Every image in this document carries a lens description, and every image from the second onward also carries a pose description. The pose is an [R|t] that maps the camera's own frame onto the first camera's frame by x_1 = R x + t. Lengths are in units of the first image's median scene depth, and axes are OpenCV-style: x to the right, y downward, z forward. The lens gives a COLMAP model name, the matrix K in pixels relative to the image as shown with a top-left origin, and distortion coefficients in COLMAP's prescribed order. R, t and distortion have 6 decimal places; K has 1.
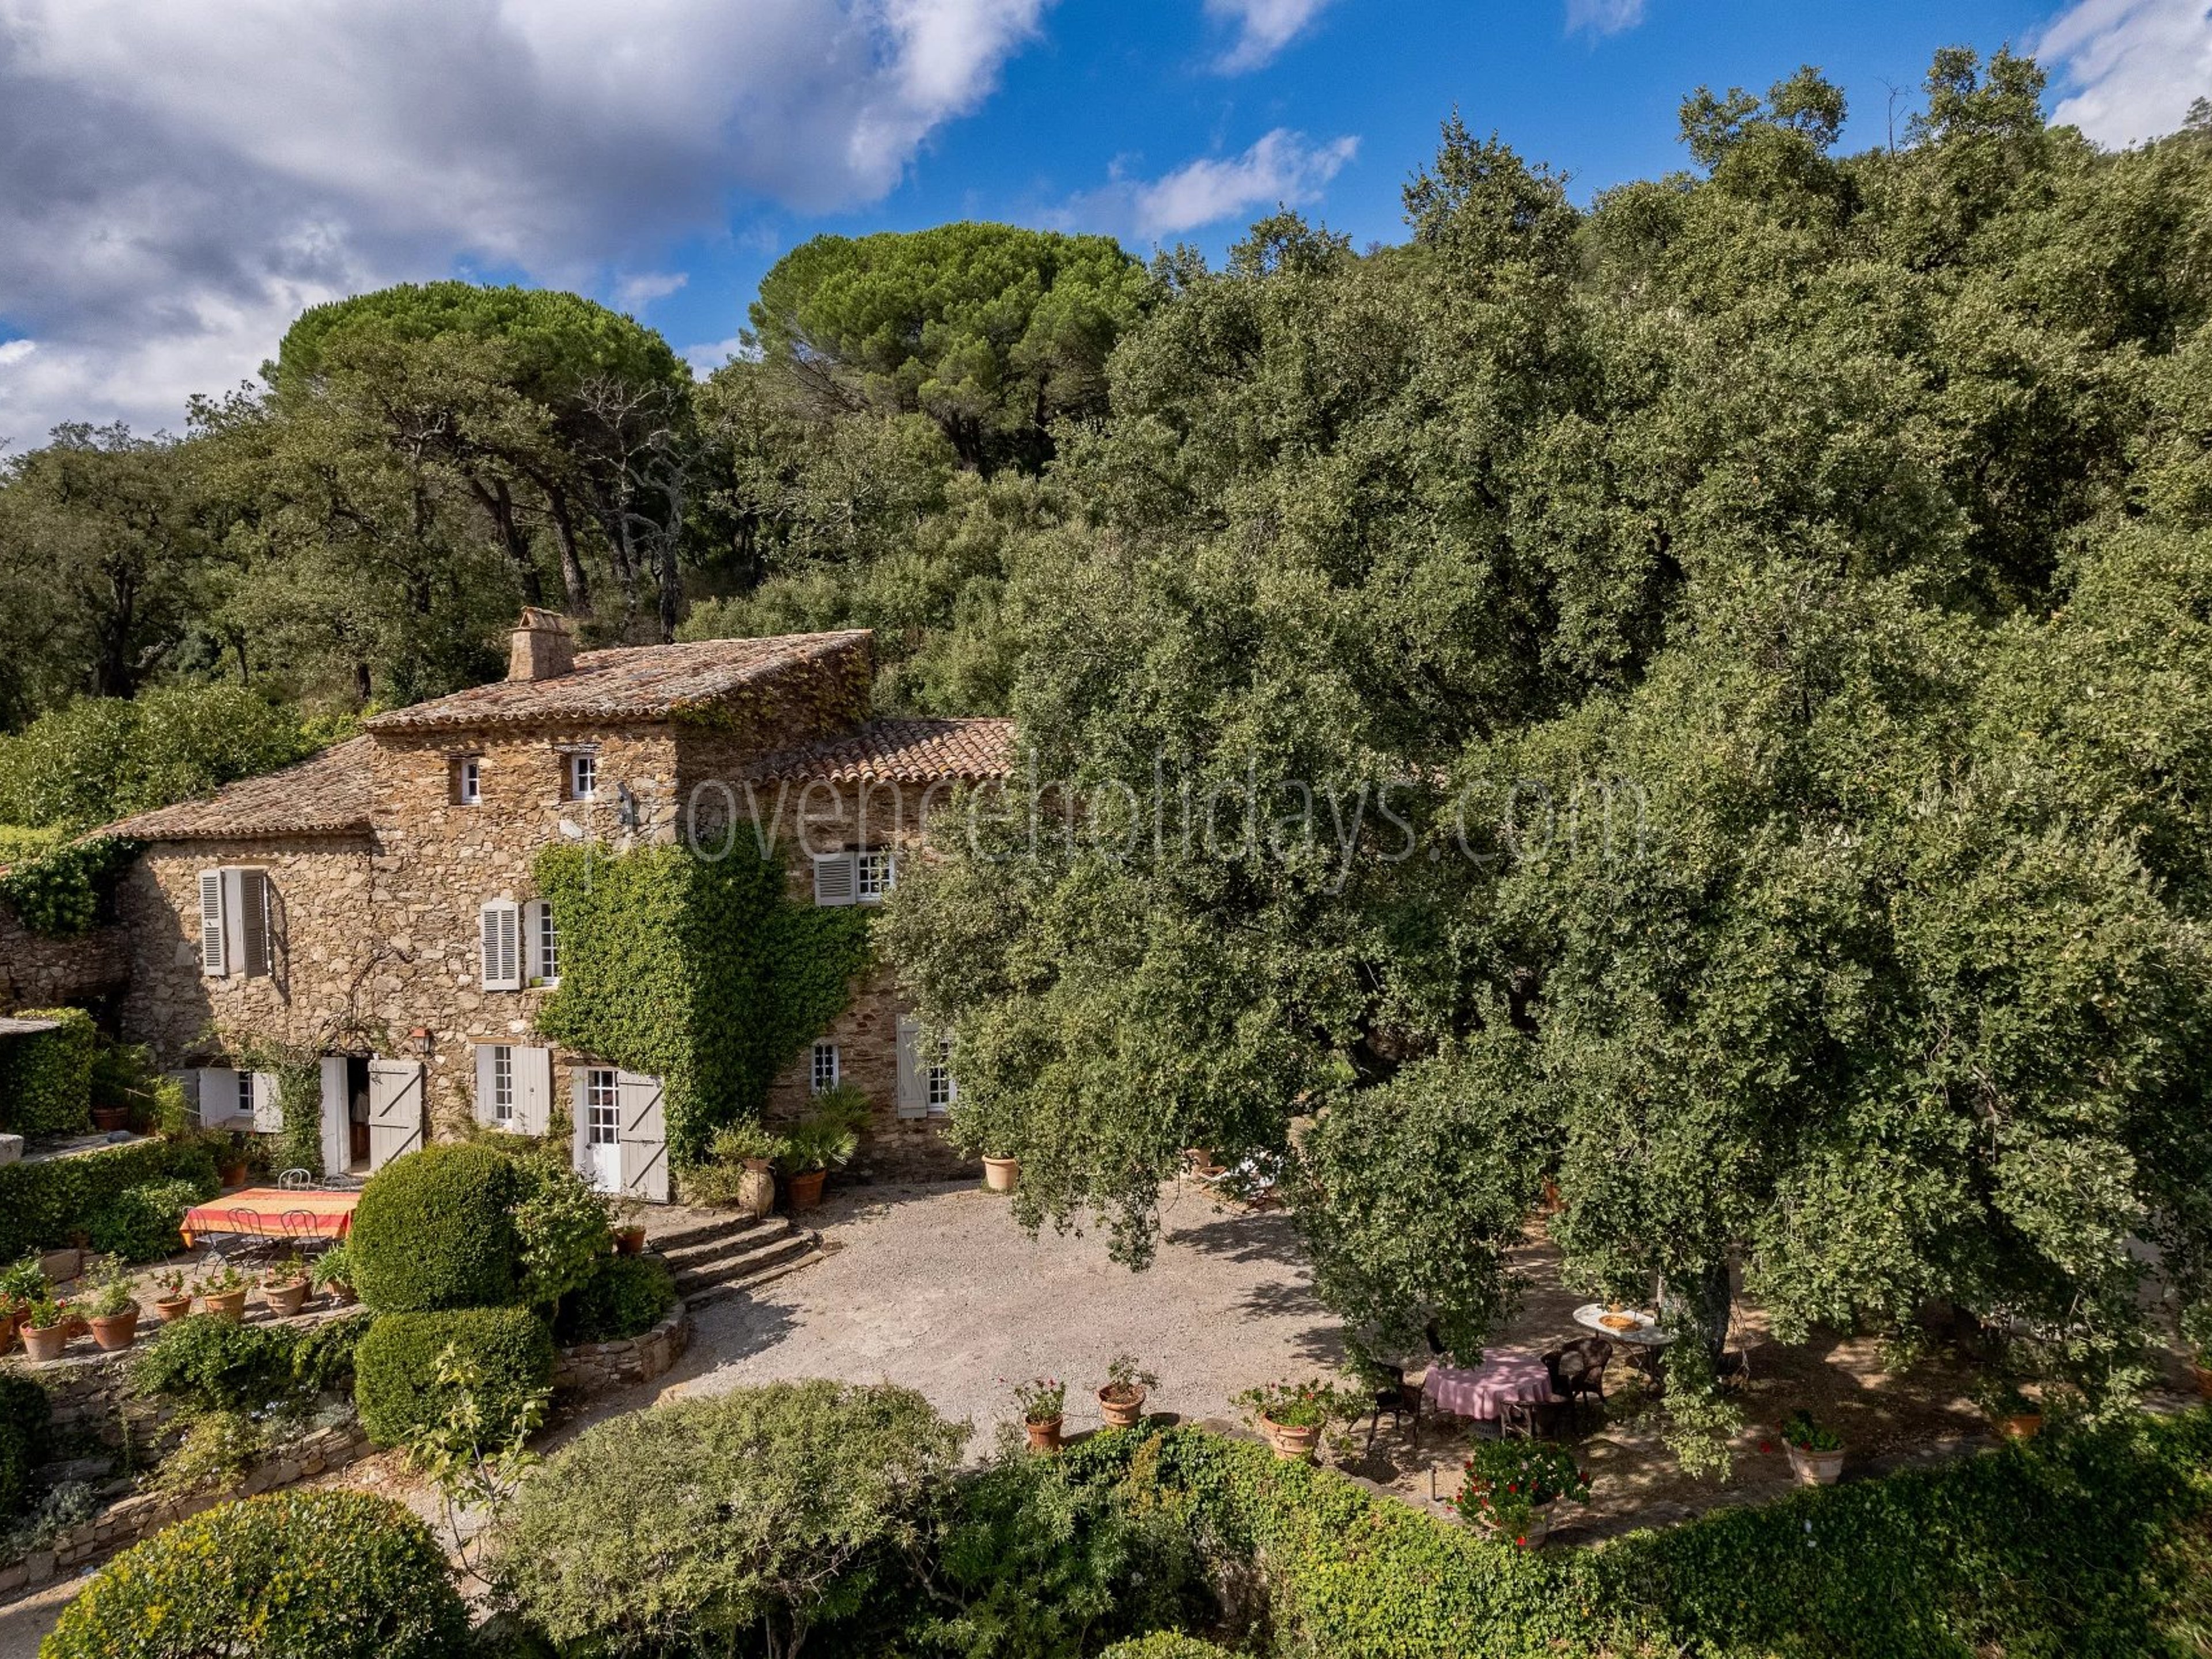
lens RADIAL K [[1567.6, 0, 1094.2], [0, 1567.6, 821.8], [0, 0, 1]] dist [-0.034911, 0.003899]
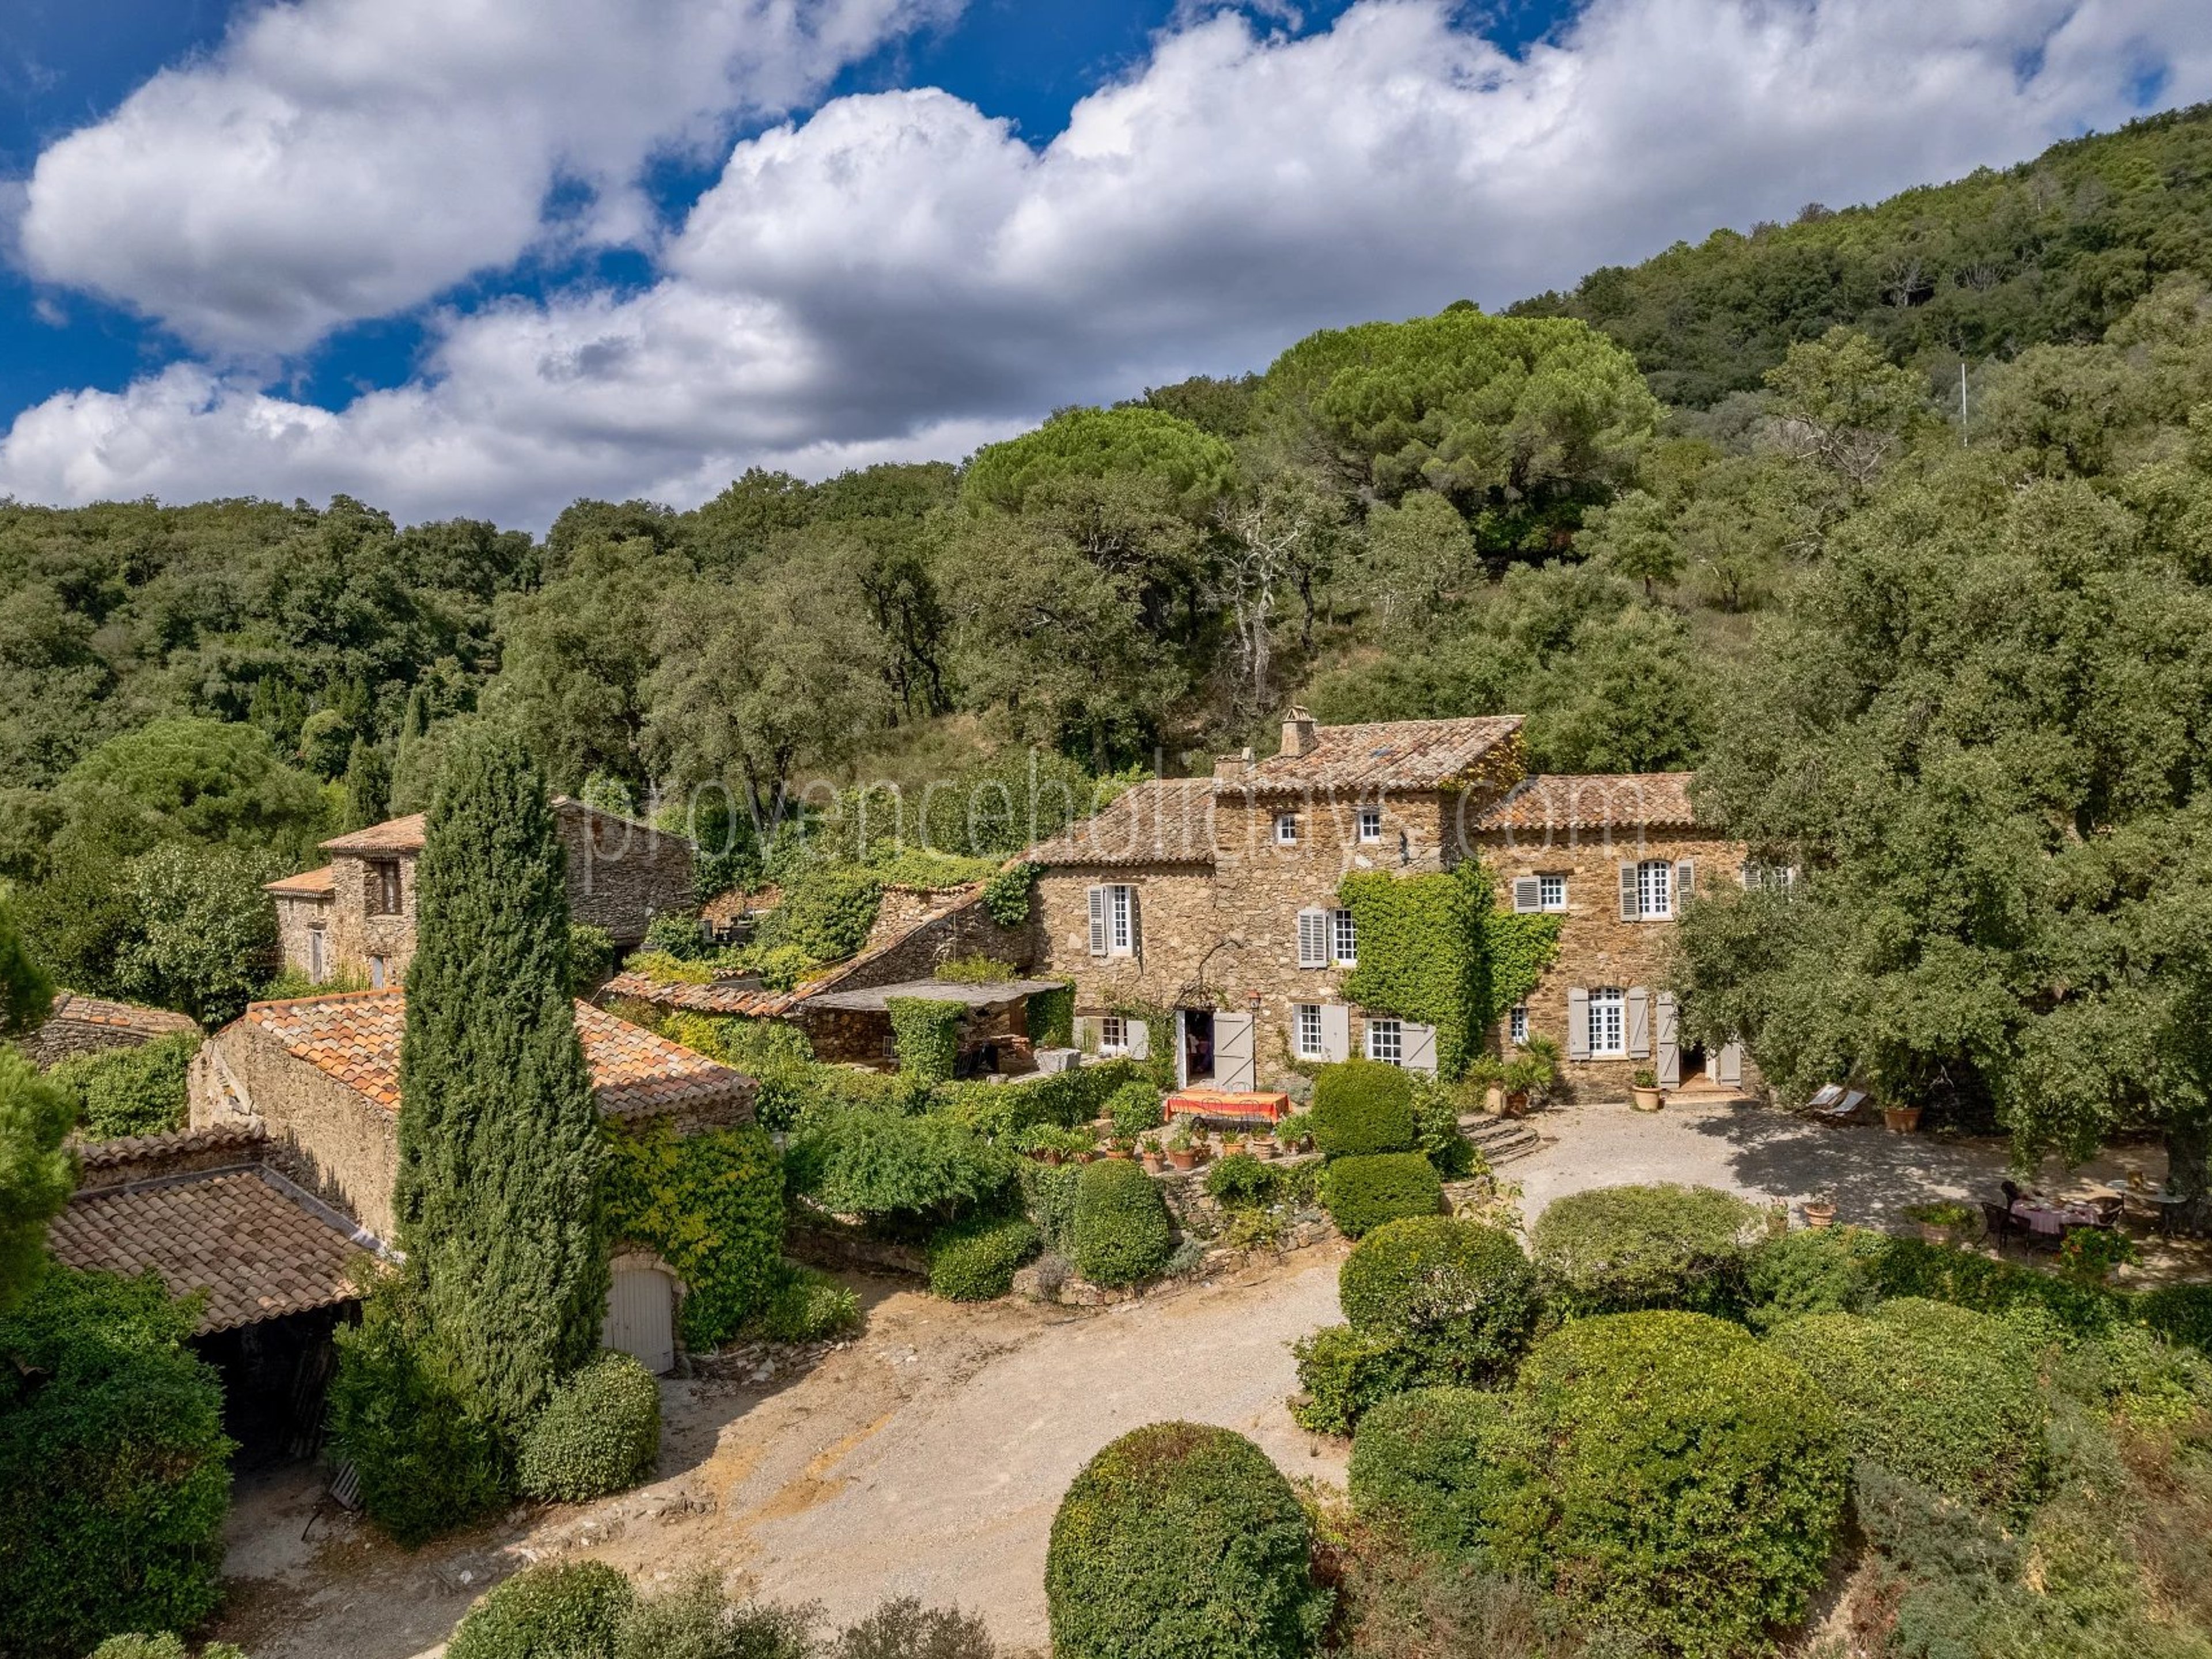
lens RADIAL K [[1567.6, 0, 1117.2], [0, 1567.6, 840.3], [0, 0, 1]] dist [-0.034911, 0.003899]
pose [[0.979414, -0.000080, -0.201864, -0.254527], [0.003335, 0.999870, 0.015786, -0.039742], [0.201836, -0.016135, 0.979286, -0.520487]]
